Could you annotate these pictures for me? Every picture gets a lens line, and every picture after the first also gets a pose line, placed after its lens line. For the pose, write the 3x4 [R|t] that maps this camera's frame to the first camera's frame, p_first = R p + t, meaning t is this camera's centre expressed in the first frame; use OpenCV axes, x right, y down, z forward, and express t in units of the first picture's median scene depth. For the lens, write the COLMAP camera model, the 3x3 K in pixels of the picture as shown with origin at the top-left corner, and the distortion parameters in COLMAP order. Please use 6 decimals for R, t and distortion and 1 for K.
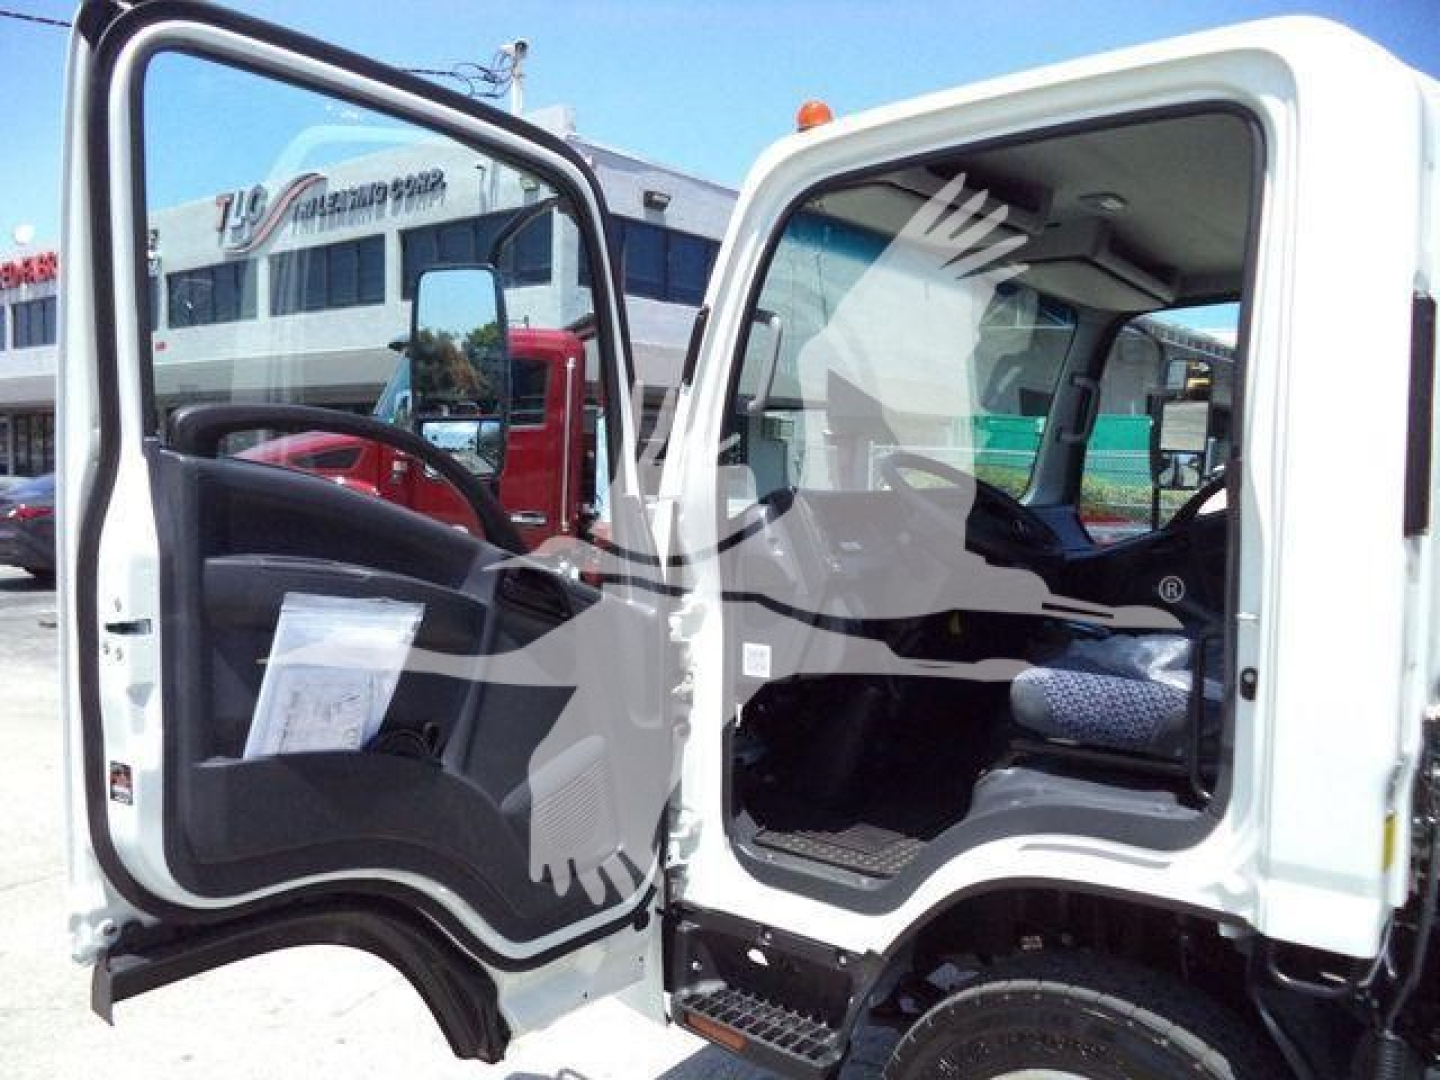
lens RADIAL K [[1178.3, 0, 736.0], [0, 1178.3, 547.0], [0, 0, 1]] dist [-0.026595, 0.005351]
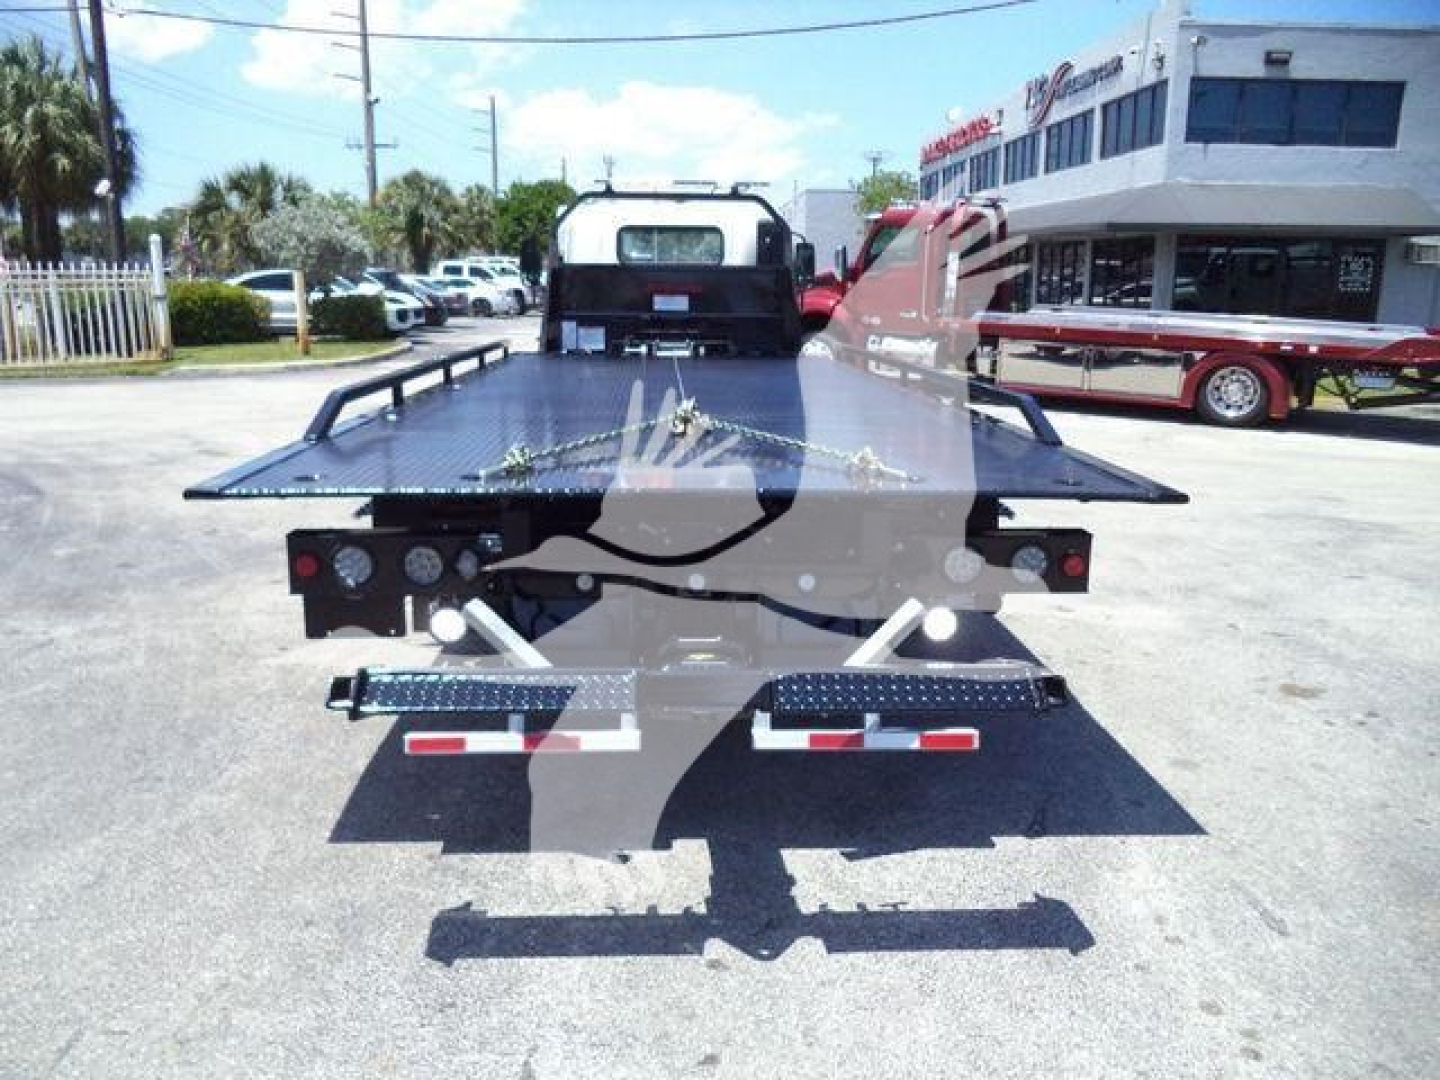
lens RADIAL K [[1178.3, 0, 718.6], [0, 1178.3, 537.2], [0, 0, 1]] dist [-0.026595, 0.005351]
pose [[0.647191, 0.155670, -0.746264, 0.452903], [-0.053046, 0.985752, 0.159624, 0.018018], [0.760480, -0.063721, 0.646228, -0.181170]]
